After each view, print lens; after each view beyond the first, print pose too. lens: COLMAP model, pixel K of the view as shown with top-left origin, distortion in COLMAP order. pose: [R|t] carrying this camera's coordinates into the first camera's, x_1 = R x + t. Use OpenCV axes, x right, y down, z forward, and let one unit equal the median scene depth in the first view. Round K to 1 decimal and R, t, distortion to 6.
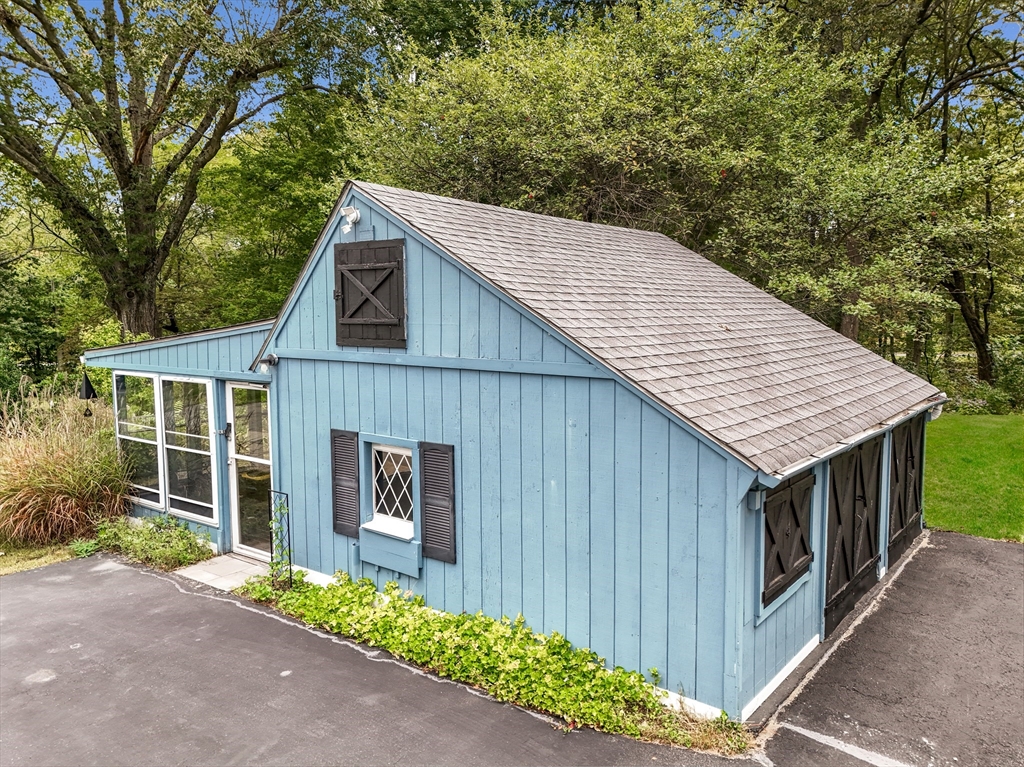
lens RADIAL K [[759.7, 0, 512.0], [0, 759.7, 383.5], [0, 0, 1]] dist [0.061166, -0.007836]
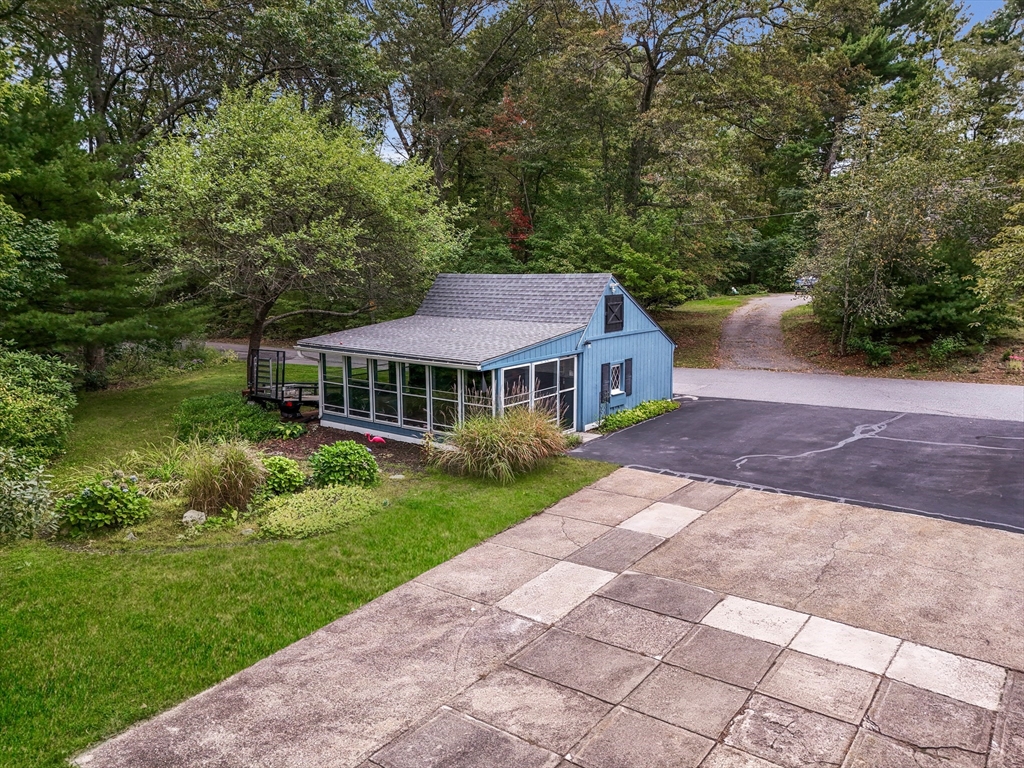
lens RADIAL K [[759.7, 0, 512.0], [0, 759.7, 384.0], [0, 0, 1]] dist [0.061166, -0.007836]
pose [[-0.004915, -0.156467, 0.987671, -2.901941], [0.096952, 0.982955, 0.156202, -0.321924], [-0.995277, 0.096524, 0.010339, 1.307764]]
